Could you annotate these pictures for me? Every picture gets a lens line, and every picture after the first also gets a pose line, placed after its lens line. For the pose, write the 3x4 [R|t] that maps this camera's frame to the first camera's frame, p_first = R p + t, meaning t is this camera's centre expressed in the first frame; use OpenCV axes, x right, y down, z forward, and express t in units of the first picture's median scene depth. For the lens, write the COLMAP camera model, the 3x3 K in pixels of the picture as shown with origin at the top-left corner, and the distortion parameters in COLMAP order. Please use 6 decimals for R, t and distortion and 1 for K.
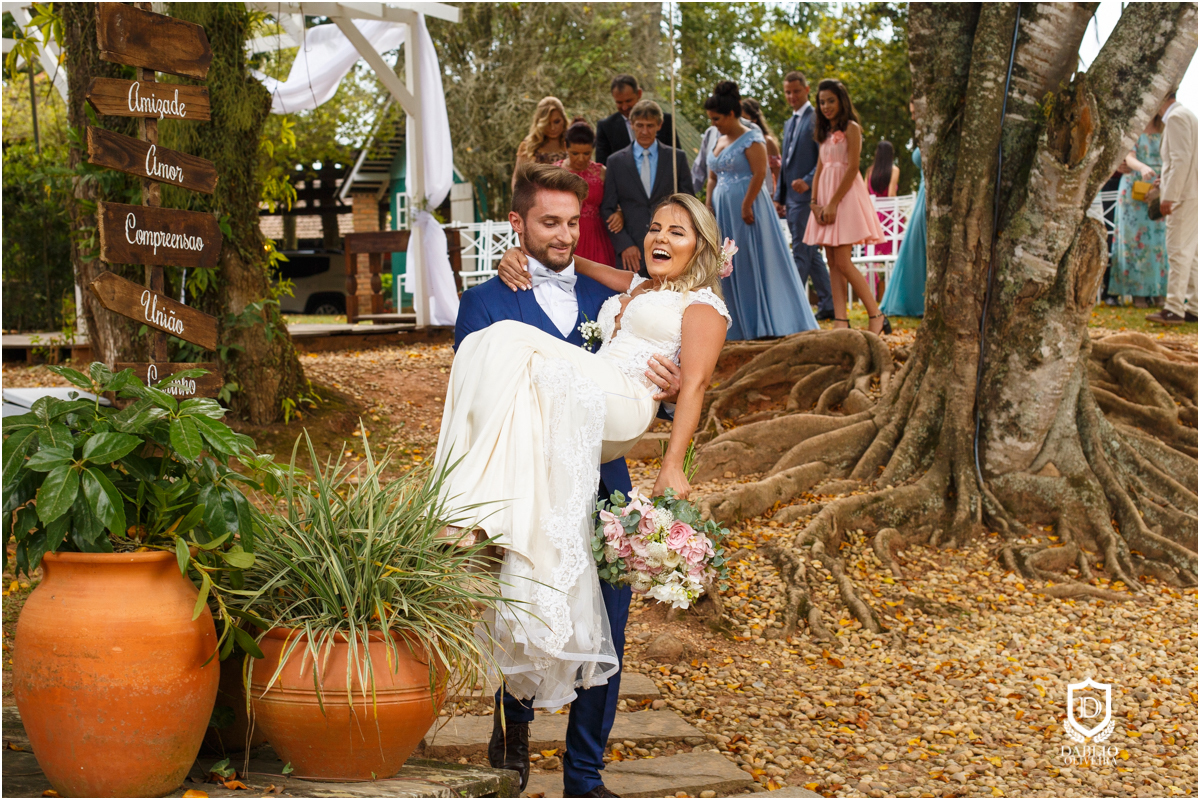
lens RADIAL K [[1745.9, 0, 601.6], [0, 1745.9, 399.1], [0, 0, 1]] dist [-0.136543, 0.000000]
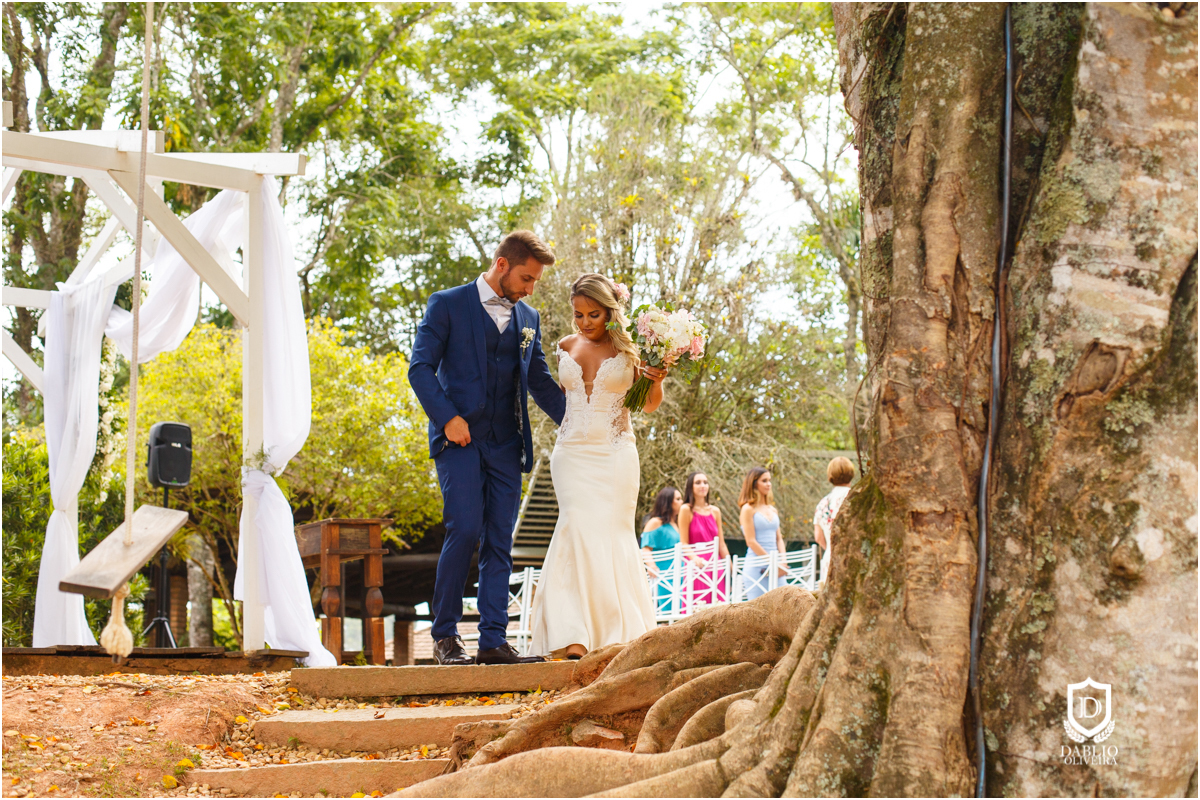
lens RADIAL K [[1745.9, 0, 597.5], [0, 1745.9, 402.9], [0, 0, 1]] dist [-0.136543, 0.000000]
pose [[0.986579, -0.023791, -0.161542, 0.201471], [-0.015407, 0.971351, -0.237149, 0.027885], [0.162556, 0.236455, 0.957948, 0.638708]]
